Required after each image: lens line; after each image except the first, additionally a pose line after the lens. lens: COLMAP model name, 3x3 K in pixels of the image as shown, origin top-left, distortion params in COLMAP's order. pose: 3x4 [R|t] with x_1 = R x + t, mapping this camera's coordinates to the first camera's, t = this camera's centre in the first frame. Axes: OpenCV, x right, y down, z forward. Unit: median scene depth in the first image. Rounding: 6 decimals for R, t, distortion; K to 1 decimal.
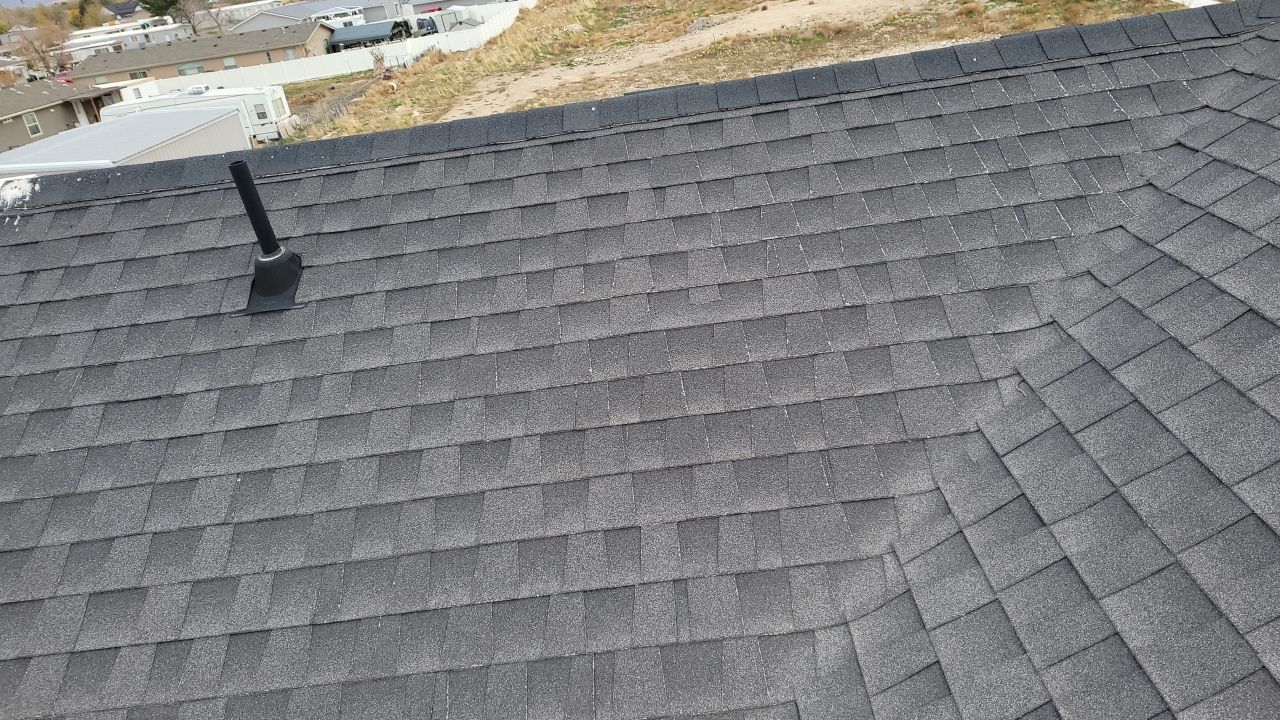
lens RADIAL K [[954.1, 0, 648.0], [0, 954.1, 360.4], [0, 0, 1]] dist [0.028770, -0.041204]
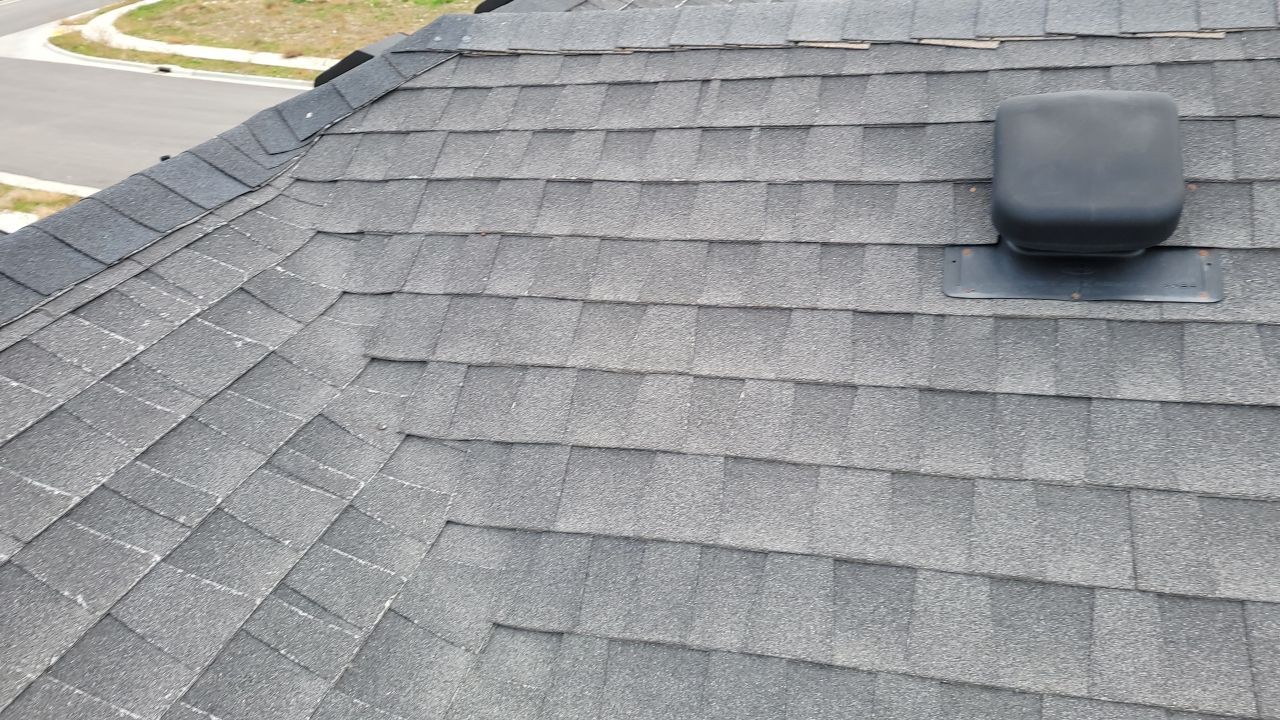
lens RADIAL K [[954.1, 0, 648.0], [0, 954.1, 360.4], [0, 0, 1]] dist [0.028770, -0.041204]
pose [[0.249285, -0.347374, 0.903984, 0.036107], [0.447614, 0.869091, 0.210530, -0.264733], [-0.858777, 0.352154, 0.372141, 0.590696]]
